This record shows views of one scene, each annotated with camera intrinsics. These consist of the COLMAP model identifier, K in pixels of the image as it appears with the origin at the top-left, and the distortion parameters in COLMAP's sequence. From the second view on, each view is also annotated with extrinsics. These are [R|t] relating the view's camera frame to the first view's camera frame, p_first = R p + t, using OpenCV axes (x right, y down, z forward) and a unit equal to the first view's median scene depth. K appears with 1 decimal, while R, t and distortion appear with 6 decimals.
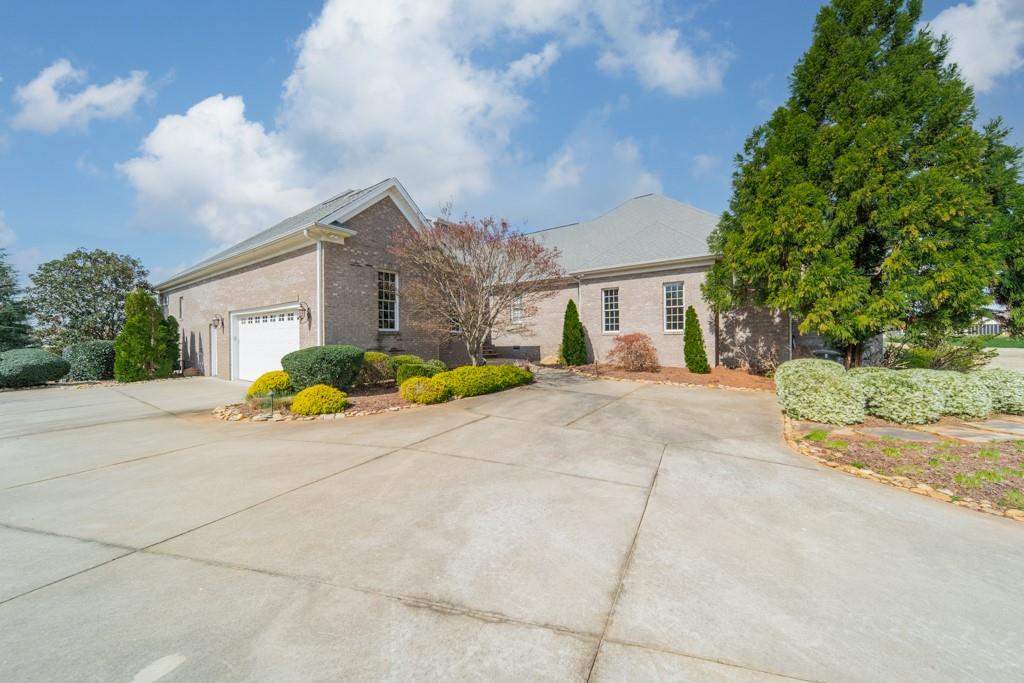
lens RADIAL K [[353.8, 0, 510.3], [0, 353.8, 343.4], [0, 0, 1]] dist [0.001346, 0.000252]
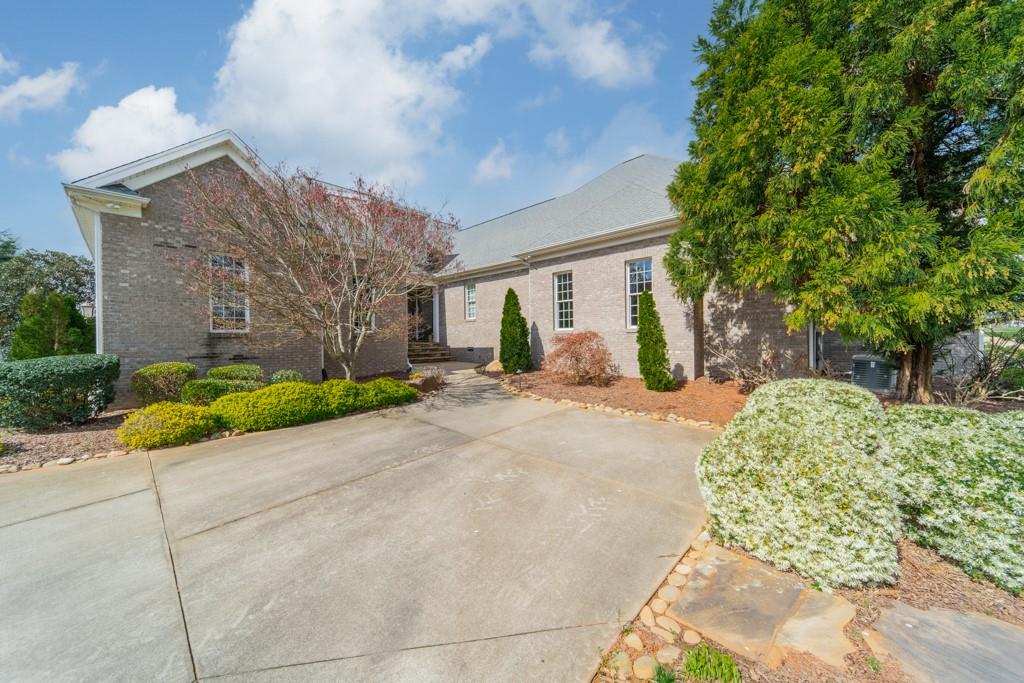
lens RADIAL K [[350.1, 0, 512.0], [0, 350.1, 341.5], [0, 0, 1]] dist [0.005077, -0.000407]
pose [[0.992646, -0.008164, -0.120780, 0.386332], [0.008553, 0.999960, 0.002703, -0.014294], [0.120753, -0.003716, 0.992676, 0.353283]]
